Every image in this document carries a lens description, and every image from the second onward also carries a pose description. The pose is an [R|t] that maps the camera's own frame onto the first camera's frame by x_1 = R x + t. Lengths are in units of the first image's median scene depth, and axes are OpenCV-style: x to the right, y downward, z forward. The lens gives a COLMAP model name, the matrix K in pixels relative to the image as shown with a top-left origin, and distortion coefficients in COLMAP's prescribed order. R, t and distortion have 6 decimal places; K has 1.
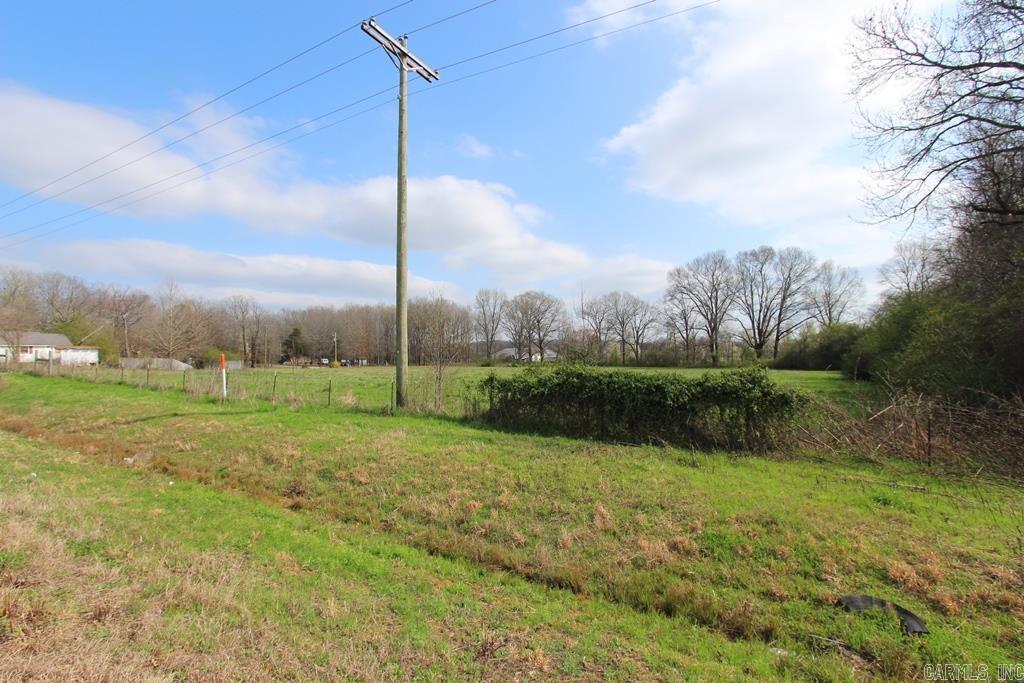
lens RADIAL K [[494.5, 0, 512.0], [0, 494.5, 341.5], [0, 0, 1]] dist [-0.001666, -0.000221]
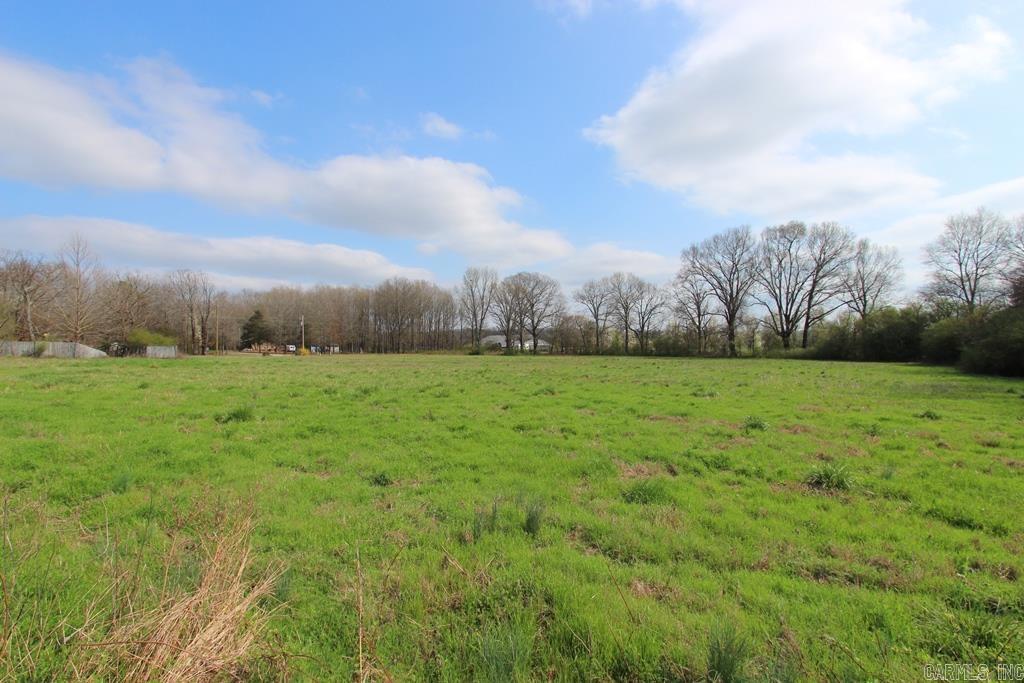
lens RADIAL K [[494.5, 0, 512.0], [0, 494.5, 341.5], [0, 0, 1]] dist [-0.001666, -0.000221]
pose [[0.998648, 0.007006, 0.051510, -0.029904], [-0.008202, 0.999701, 0.023047, 0.004718], [-0.051333, -0.023438, 0.998407, 0.100309]]
